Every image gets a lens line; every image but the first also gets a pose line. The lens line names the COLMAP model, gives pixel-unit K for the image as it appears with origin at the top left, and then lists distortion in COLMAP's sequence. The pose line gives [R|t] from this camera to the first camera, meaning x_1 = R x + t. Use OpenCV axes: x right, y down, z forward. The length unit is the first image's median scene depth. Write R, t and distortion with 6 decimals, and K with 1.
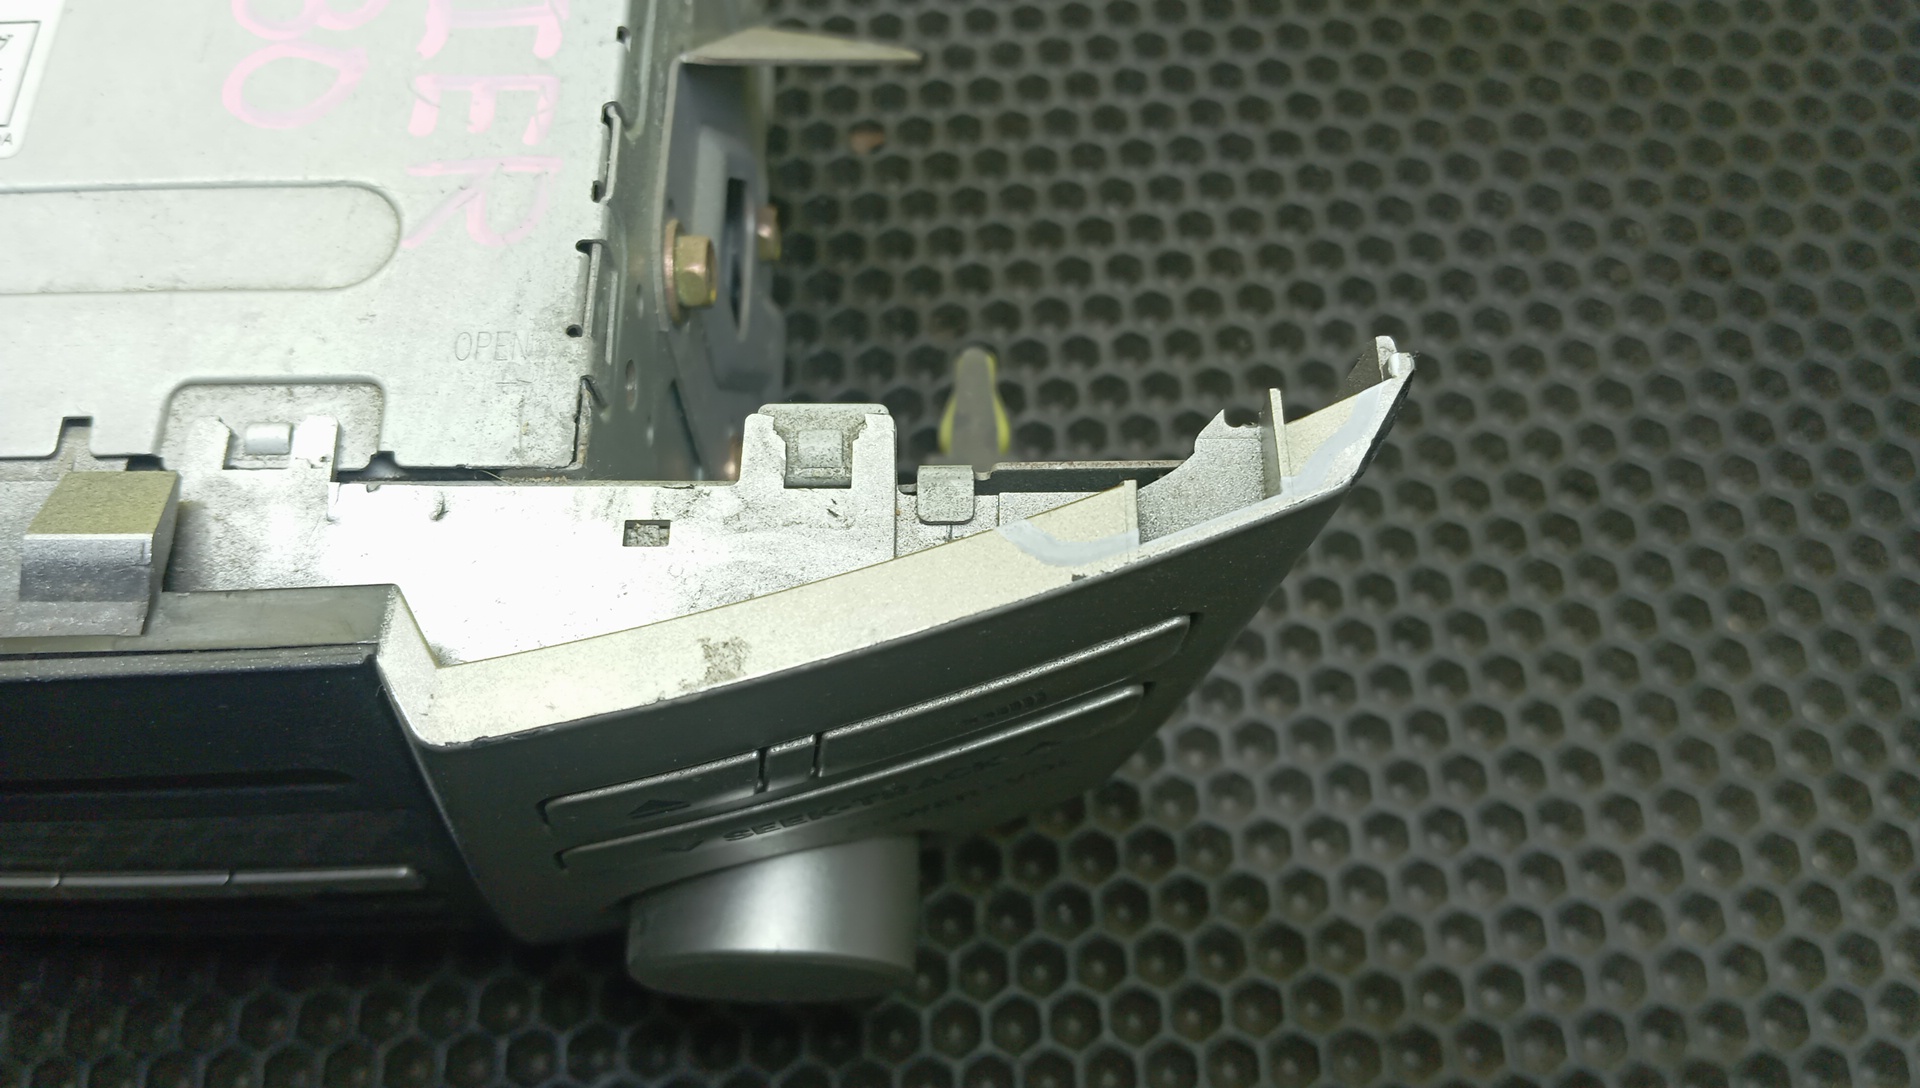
lens RADIAL K [[1490.2, 0, 931.8], [0, 1490.2, 625.3], [0, 0, 1]] dist [0.014796, -0.082260]
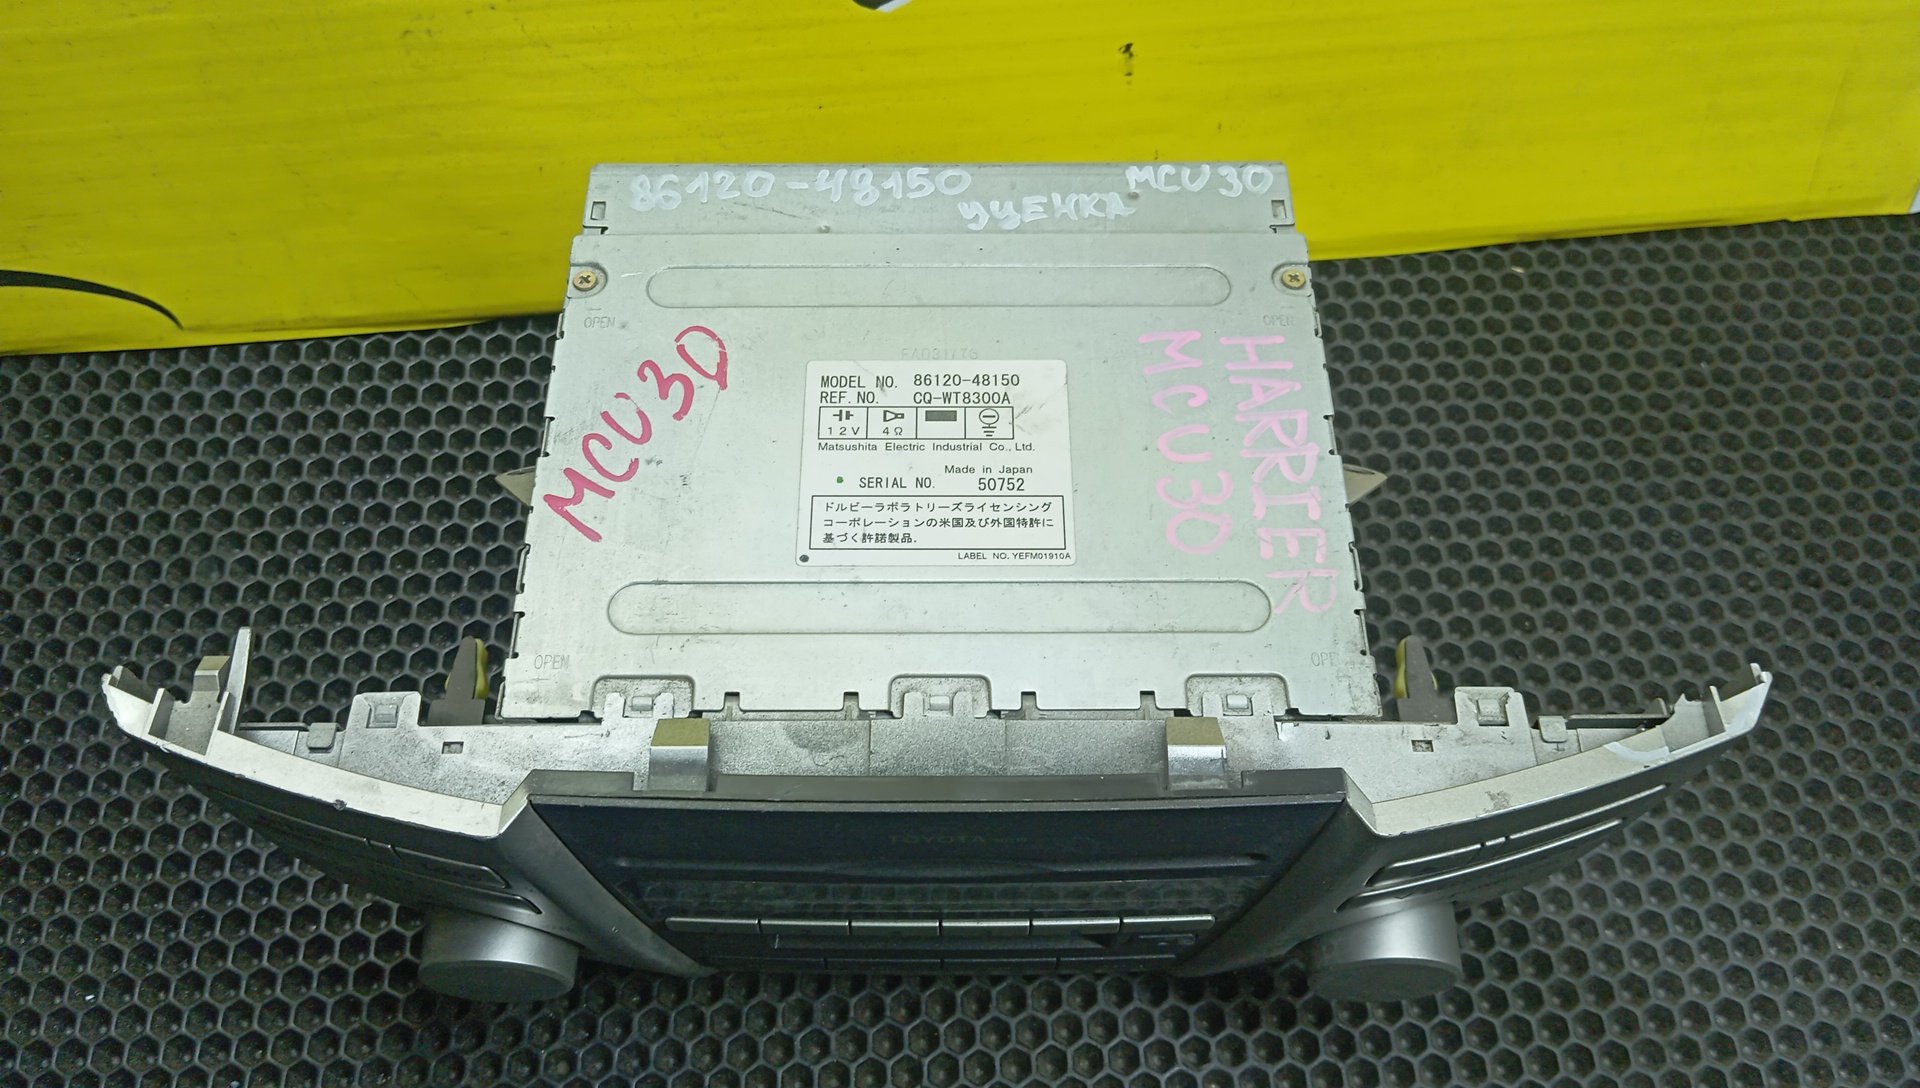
lens RADIAL K [[1490.2, 0, 940.9], [0, 1490.2, 640.4], [0, 0, 1]] dist [0.014796, -0.082260]
pose [[0.999831, 0.005152, 0.017674, -0.523069], [-0.002919, 0.992261, -0.124135, 0.033701], [-0.018177, 0.124063, 0.992108, -0.675441]]
